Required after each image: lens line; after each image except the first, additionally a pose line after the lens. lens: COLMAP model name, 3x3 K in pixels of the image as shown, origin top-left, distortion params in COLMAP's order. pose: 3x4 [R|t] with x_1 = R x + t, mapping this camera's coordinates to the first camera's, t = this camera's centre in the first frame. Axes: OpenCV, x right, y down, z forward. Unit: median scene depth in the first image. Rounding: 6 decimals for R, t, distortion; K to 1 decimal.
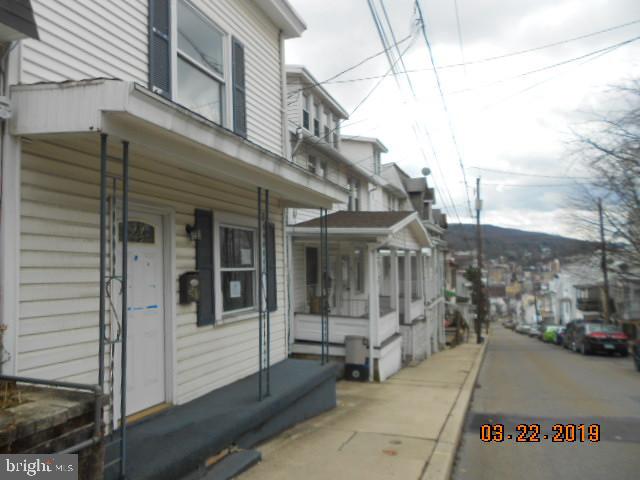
lens RADIAL K [[490.3, 0, 316.5], [0, 490.3, 251.2], [0, 0, 1]] dist [0.001960, -0.004437]
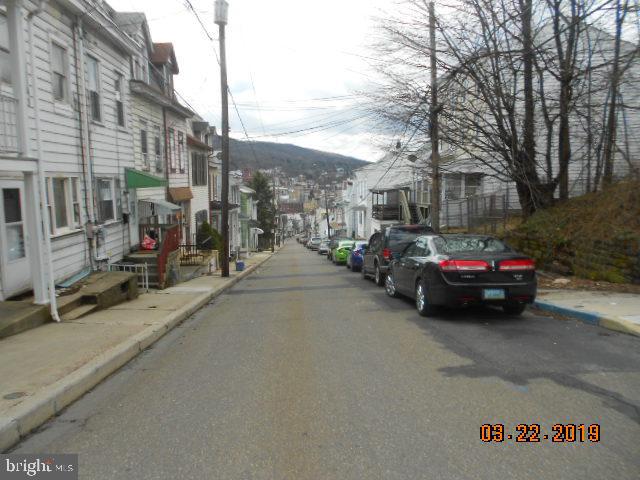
lens RADIAL K [[490.3, 0, 316.5], [0, 490.3, 251.2], [0, 0, 1]] dist [0.001960, -0.004437]
pose [[0.924408, -0.039922, 0.379310, 0.148008], [-0.023378, 0.986706, 0.160824, 0.046947], [-0.380688, -0.157535, 0.911186, 0.314135]]
